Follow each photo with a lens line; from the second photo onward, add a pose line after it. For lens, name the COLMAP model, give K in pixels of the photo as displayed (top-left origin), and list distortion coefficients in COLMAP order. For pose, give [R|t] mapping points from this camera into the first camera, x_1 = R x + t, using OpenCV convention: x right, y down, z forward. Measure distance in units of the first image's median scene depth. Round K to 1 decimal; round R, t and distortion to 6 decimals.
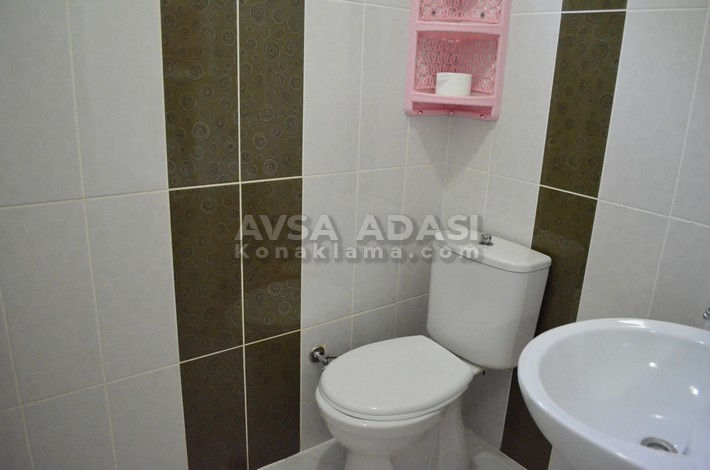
lens RADIAL K [[560.9, 0, 354.6], [0, 560.9, 234.9], [0, 0, 1]] dist [-0.075672, 0.006941]
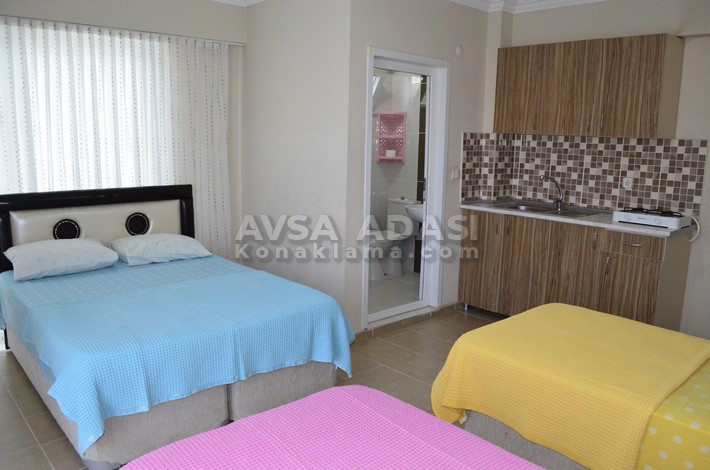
lens RADIAL K [[560.9, 0, 354.2], [0, 560.9, 236.7], [0, 0, 1]] dist [-0.075672, 0.006941]
pose [[0.994997, -0.025554, 0.096577, -0.376620], [0.037682, 0.991325, -0.125914, 0.637174], [-0.092521, 0.128923, 0.987329, -2.219537]]
